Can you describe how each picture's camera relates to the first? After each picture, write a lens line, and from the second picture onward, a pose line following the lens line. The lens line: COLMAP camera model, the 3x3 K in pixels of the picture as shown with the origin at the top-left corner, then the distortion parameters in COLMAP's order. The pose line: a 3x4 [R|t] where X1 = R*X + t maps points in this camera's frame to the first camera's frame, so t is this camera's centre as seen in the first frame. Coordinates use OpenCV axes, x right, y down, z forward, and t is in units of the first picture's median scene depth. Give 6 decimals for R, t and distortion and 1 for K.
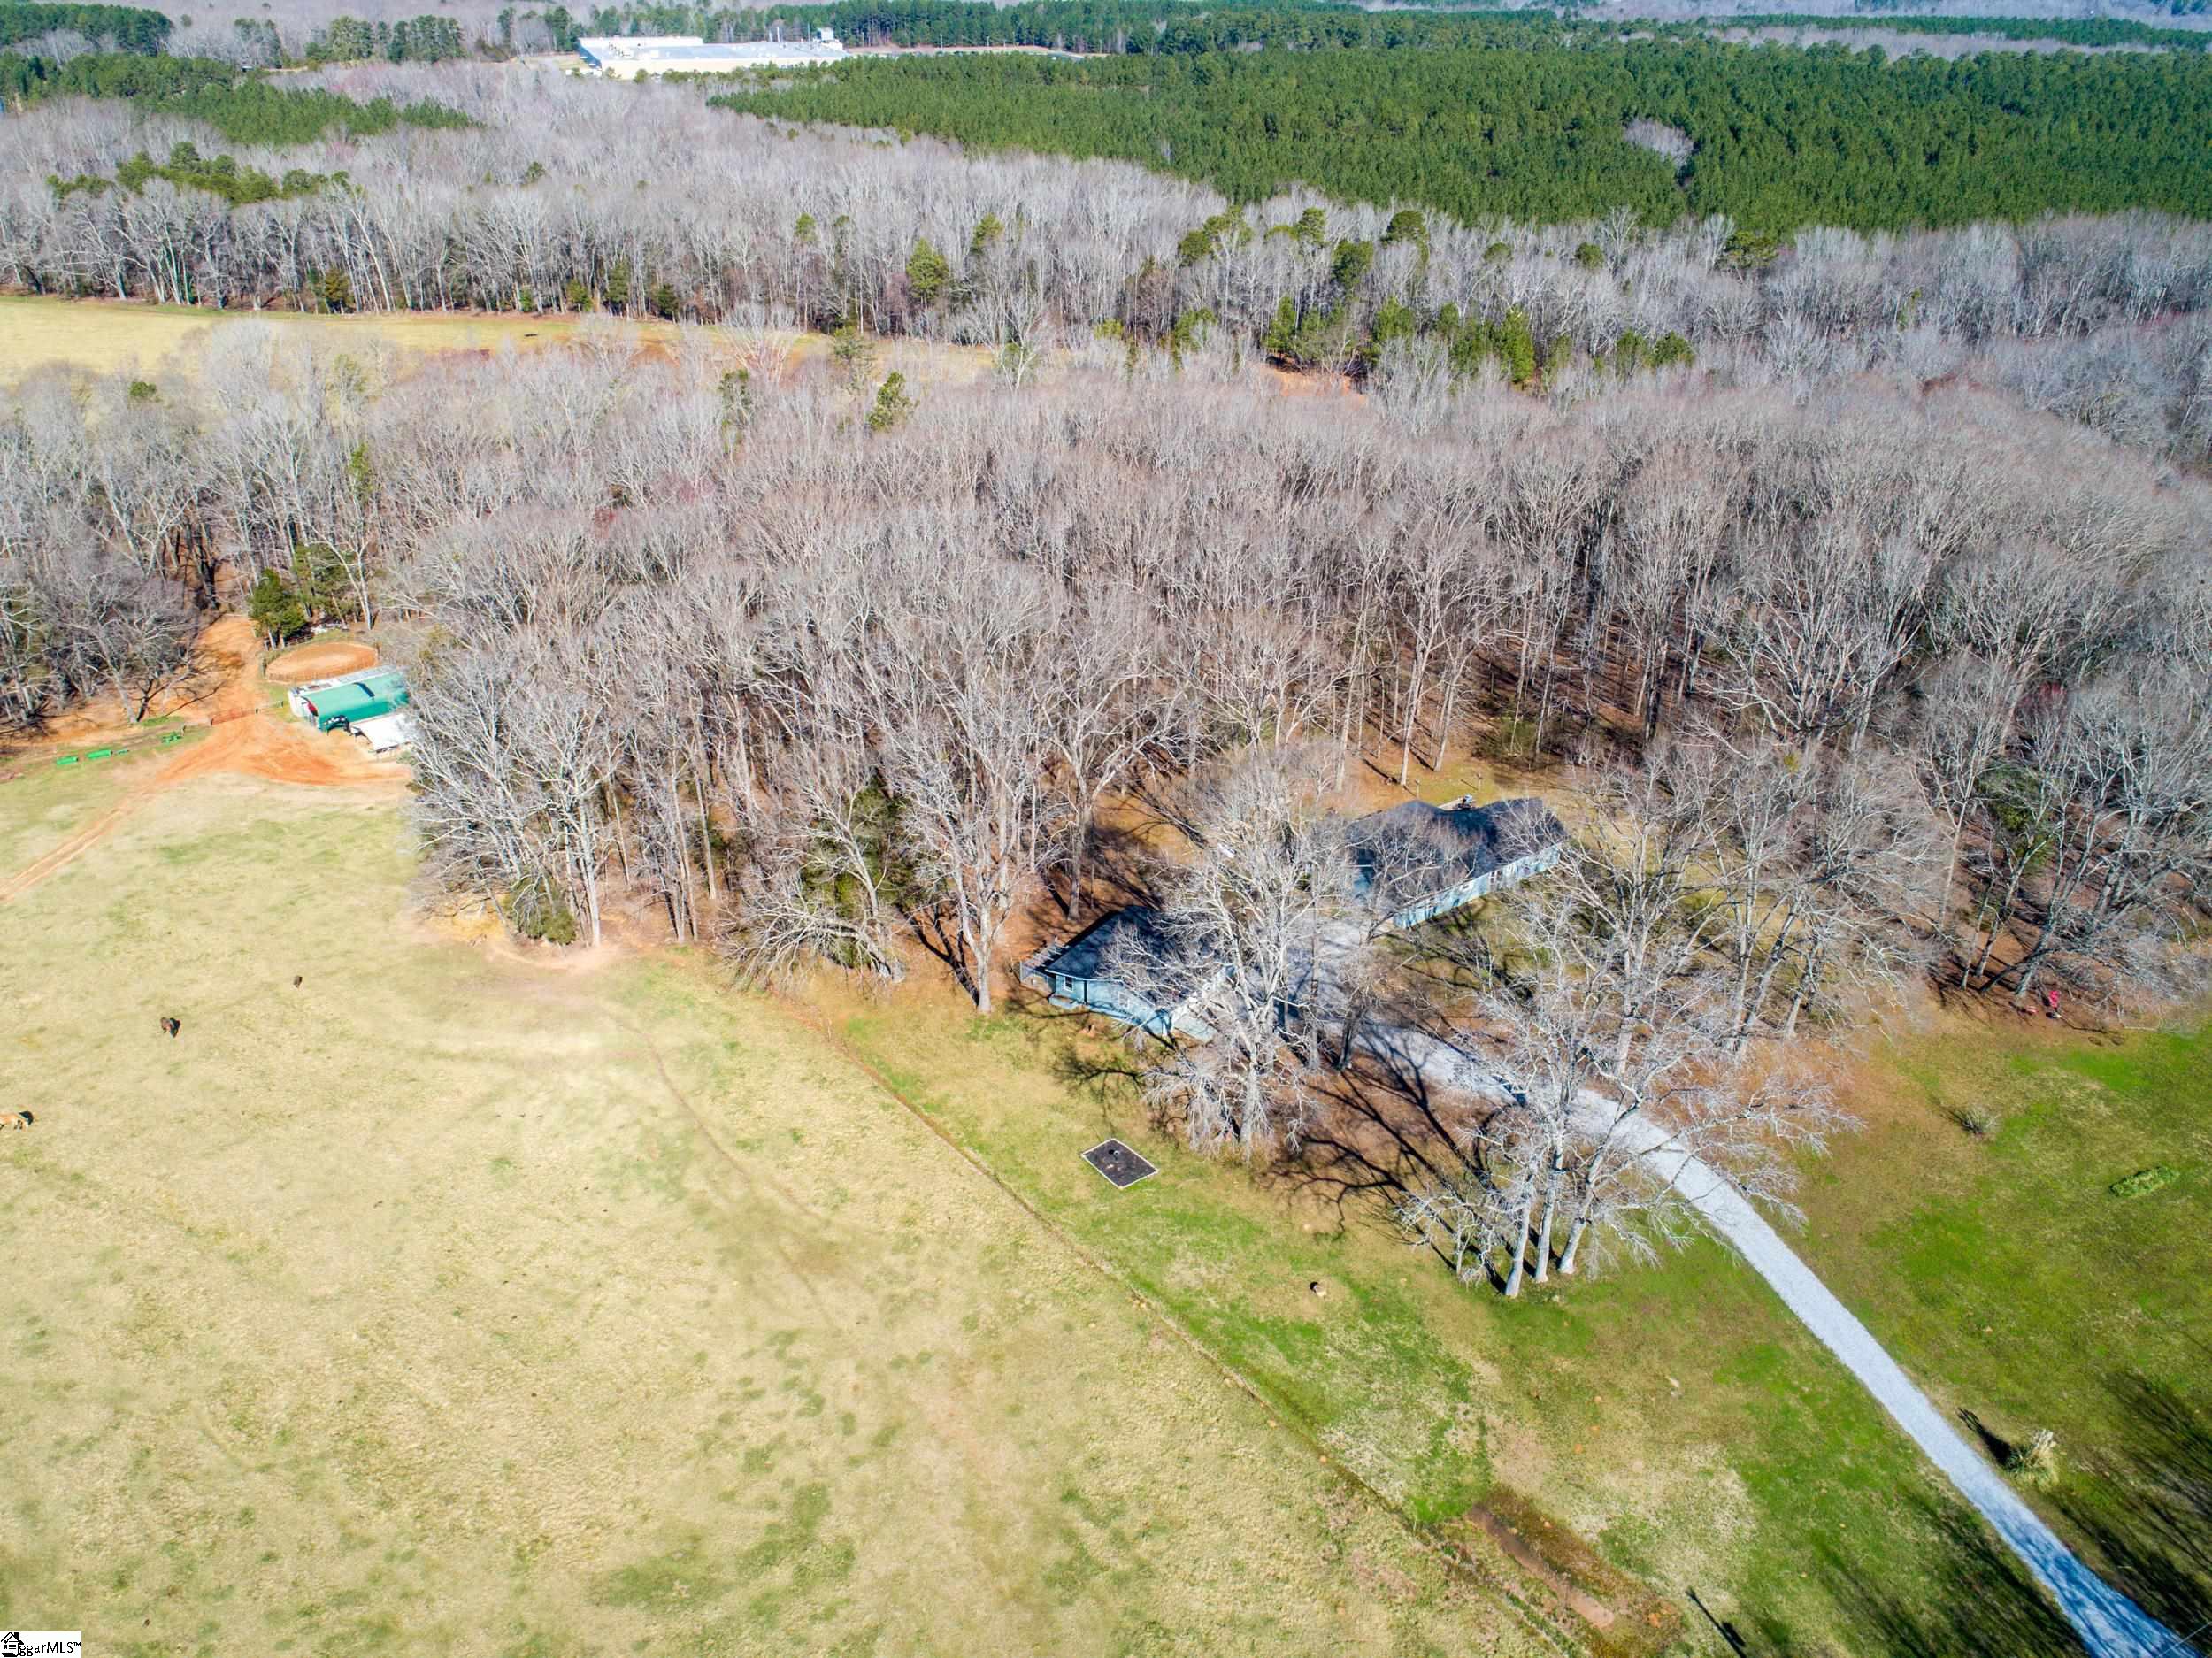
lens RADIAL K [[1698.0, 0, 1106.0], [0, 1698.0, 829.0], [0, 0, 1]] dist [-0.016176, 0.011856]
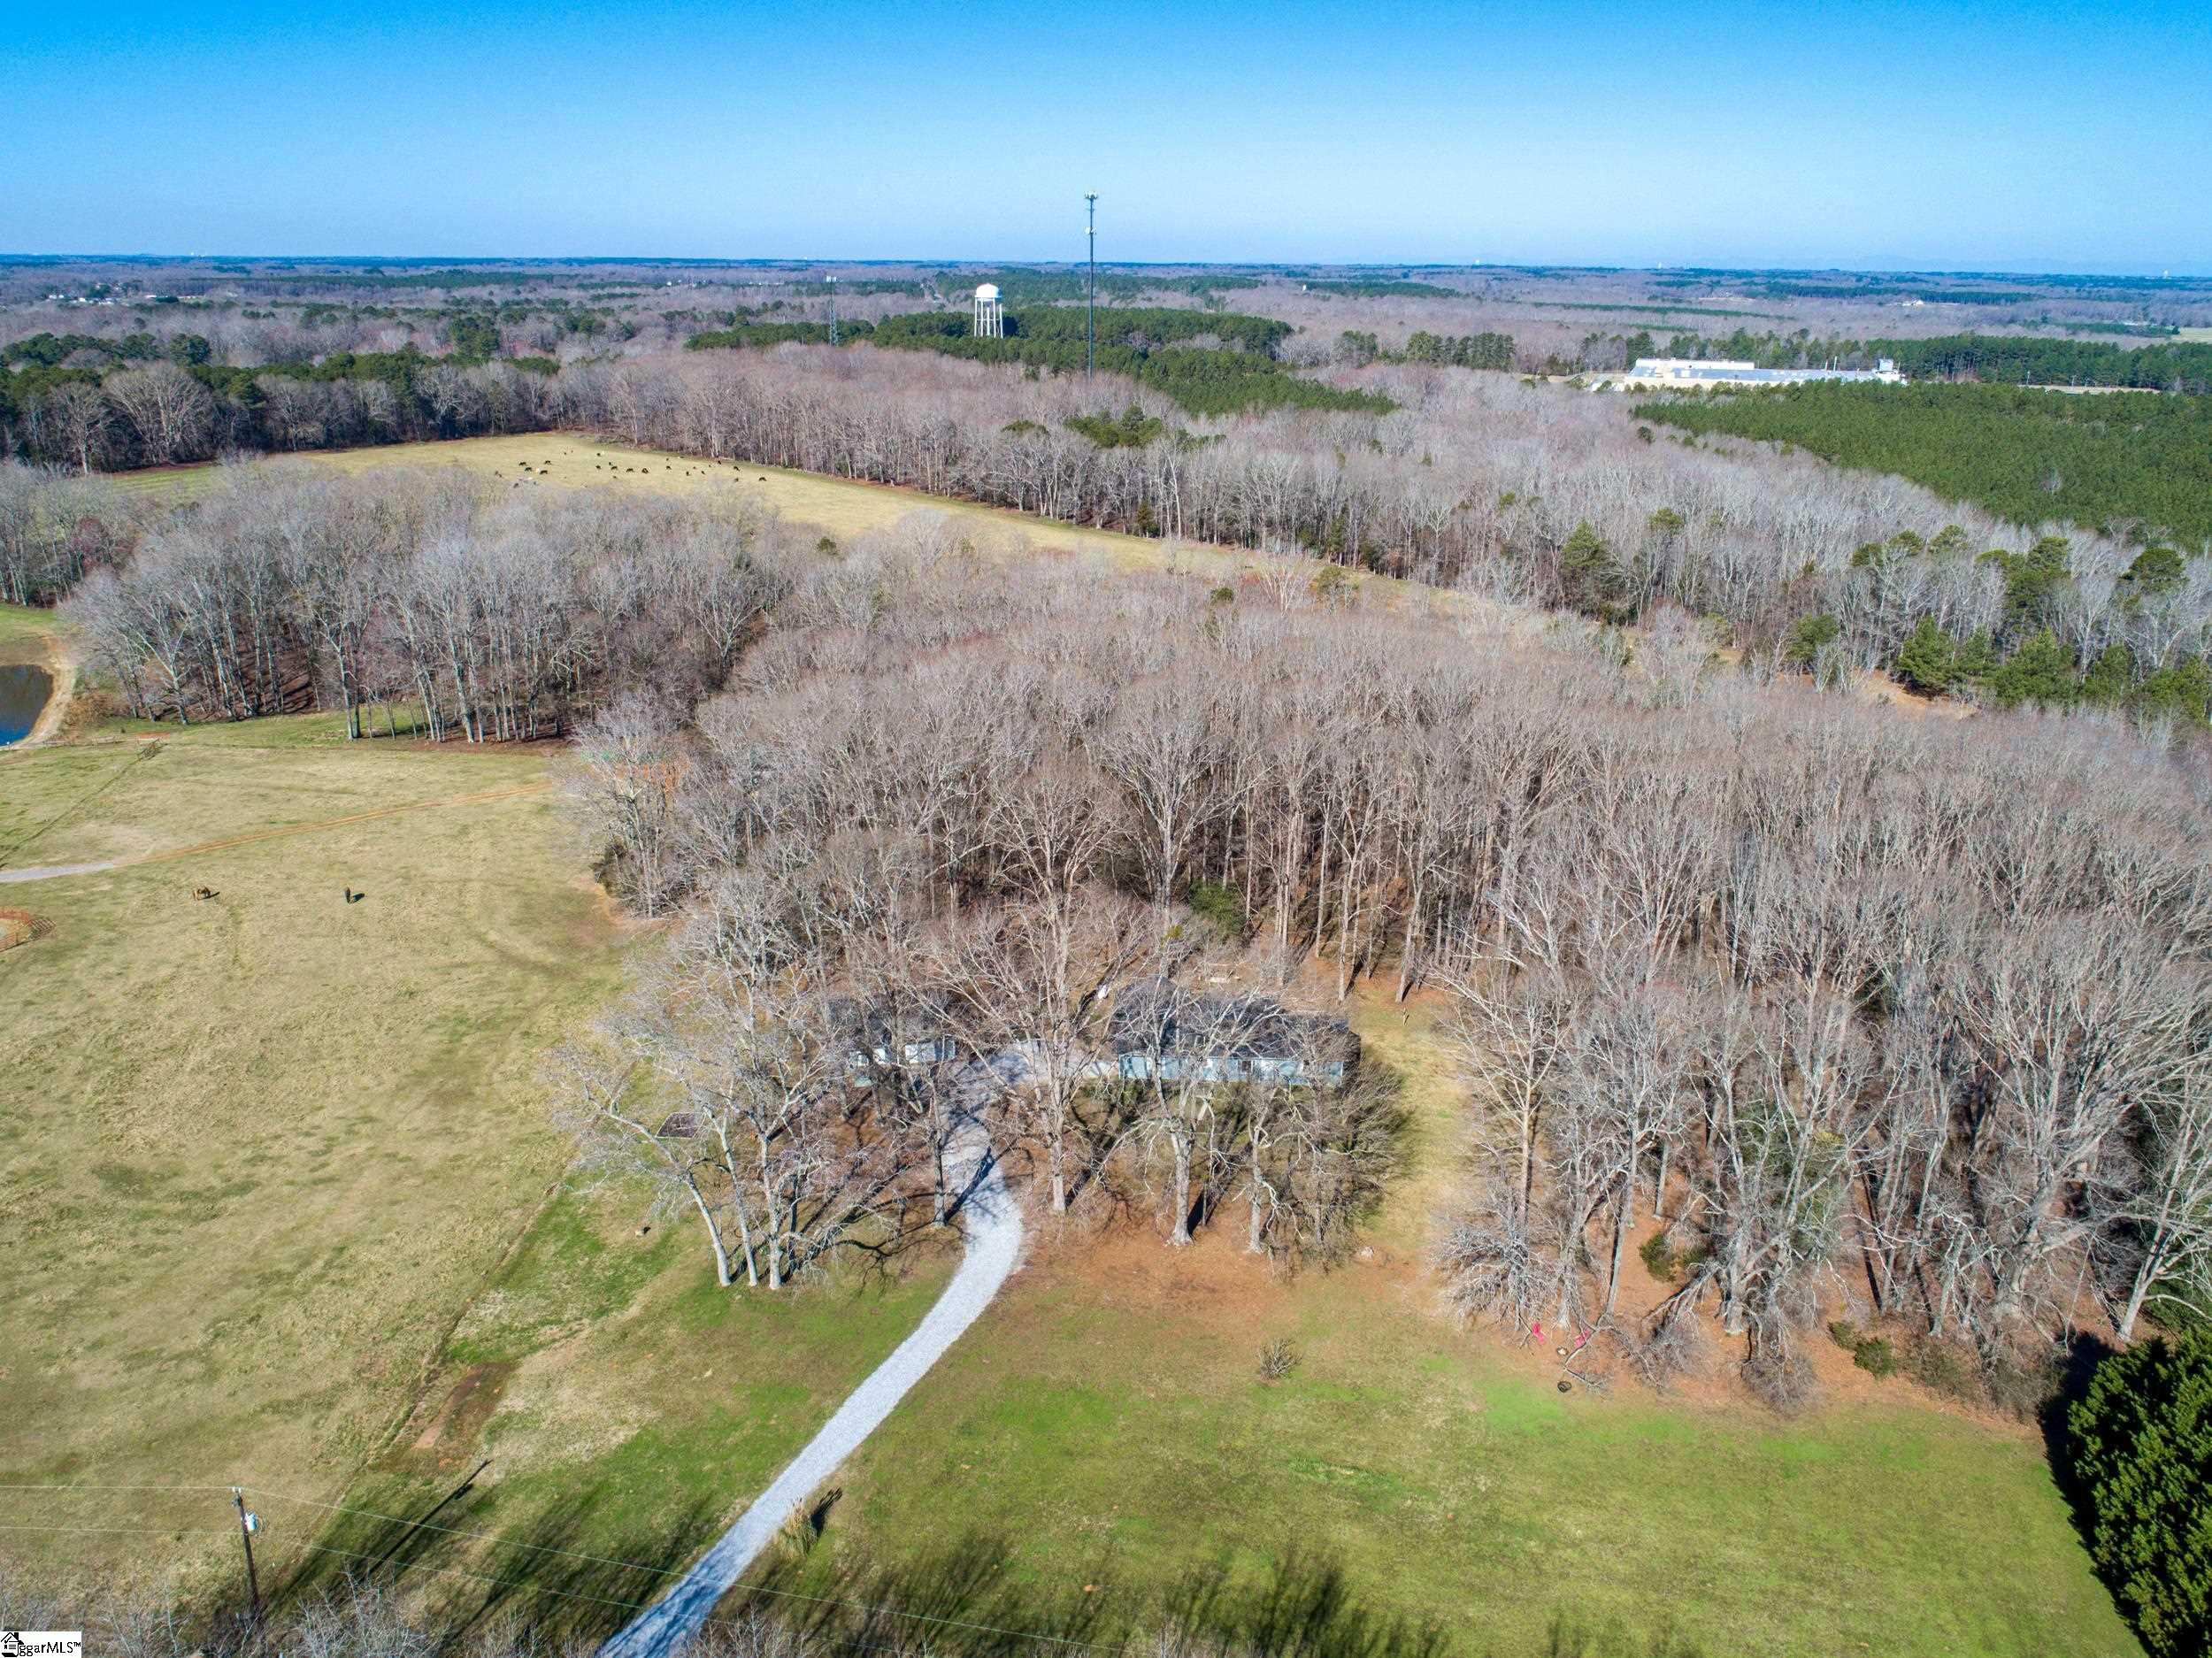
lens RADIAL K [[1698.0, 0, 1106.0], [0, 1698.0, 829.0], [0, 0, 1]] dist [-0.016176, 0.011856]
pose [[0.777333, 0.201719, -0.595872, 1.143862], [-0.301768, 0.950671, -0.071837, -0.015949], [0.551987, 0.235656, 0.799860, 0.160499]]
